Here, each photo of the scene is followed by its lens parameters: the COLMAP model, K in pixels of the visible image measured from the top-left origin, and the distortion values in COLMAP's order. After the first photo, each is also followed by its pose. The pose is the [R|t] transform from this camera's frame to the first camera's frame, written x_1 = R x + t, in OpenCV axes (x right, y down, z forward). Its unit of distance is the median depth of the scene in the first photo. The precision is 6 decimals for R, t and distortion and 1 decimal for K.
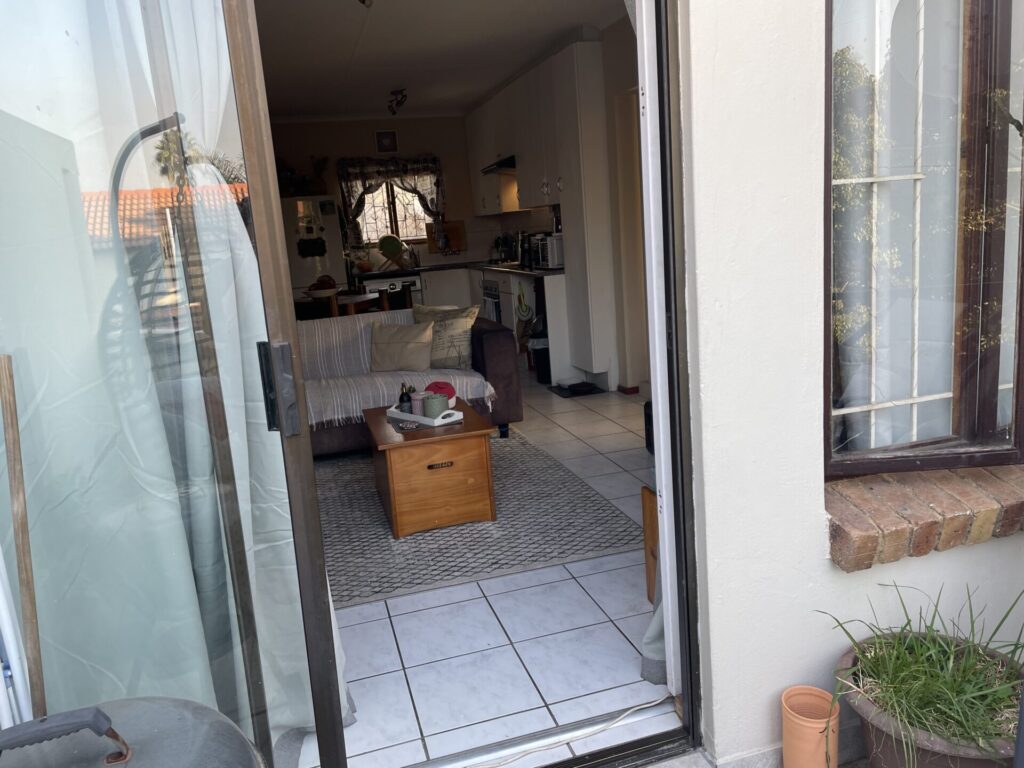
lens RADIAL K [[774.9, 0, 512.0], [0, 774.9, 384.0], [0, 0, 1]] dist [0.043284, -0.004203]
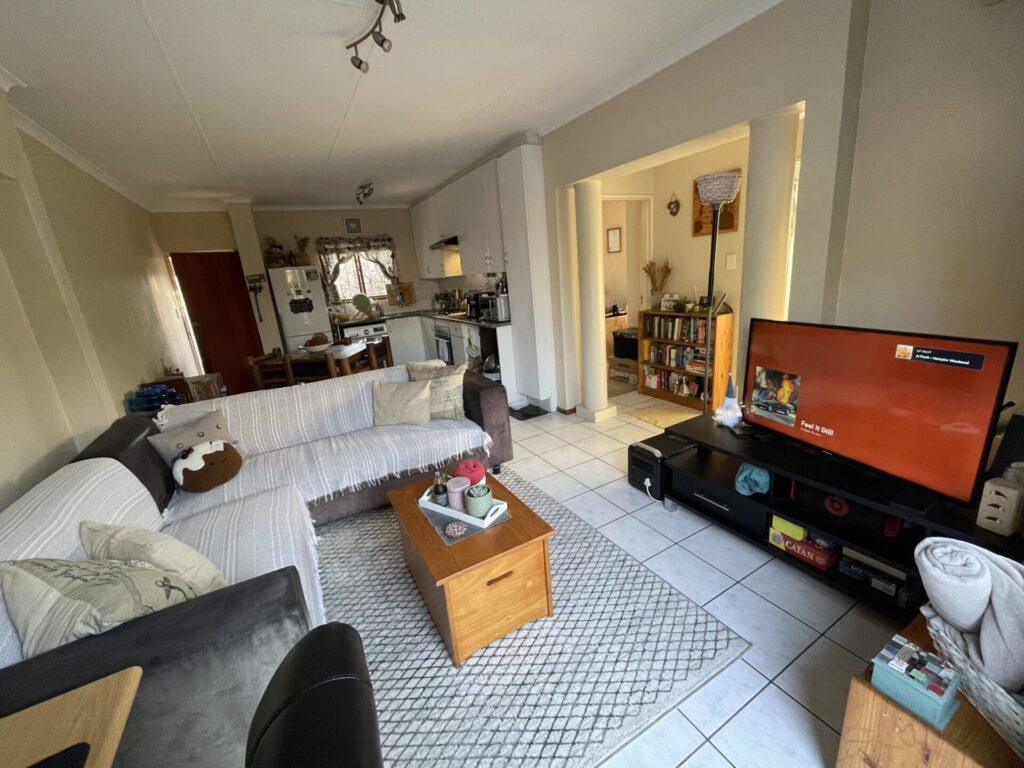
lens RADIAL K [[416.4, 0, 512.0], [0, 416.4, 384.0], [0, 0, 1]] dist [-0.008566, -0.000109]
pose [[0.973501, -0.066842, 0.218695, -0.101179], [0.055685, 0.996832, 0.056795, -0.087965], [-0.221799, -0.043112, 0.974139, 0.318540]]
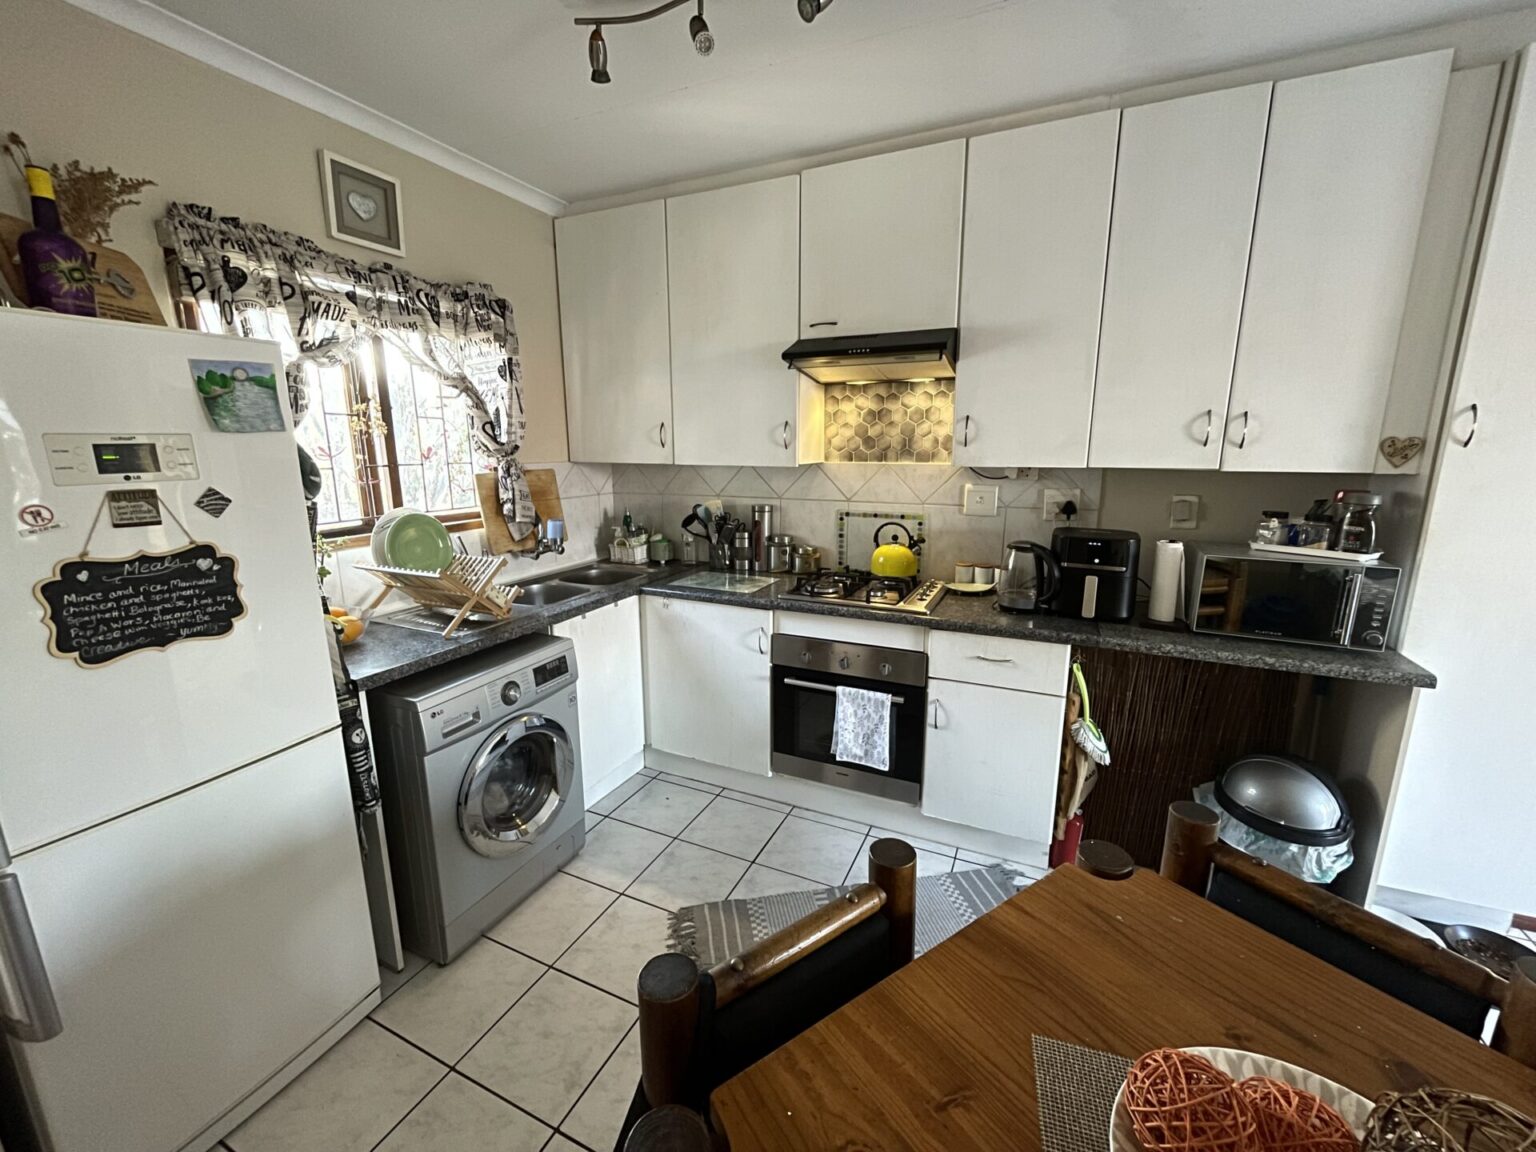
lens RADIAL K [[624.5, 0, 768.0], [0, 624.5, 576.0], [0, 0, 1]] dist [-0.008566, -0.000109]
pose [[0.656547, -0.079716, 0.750061, -0.377970], [0.097547, 0.995023, 0.020366, -0.236553], [-0.747951, 0.059795, 0.661055, 1.102043]]
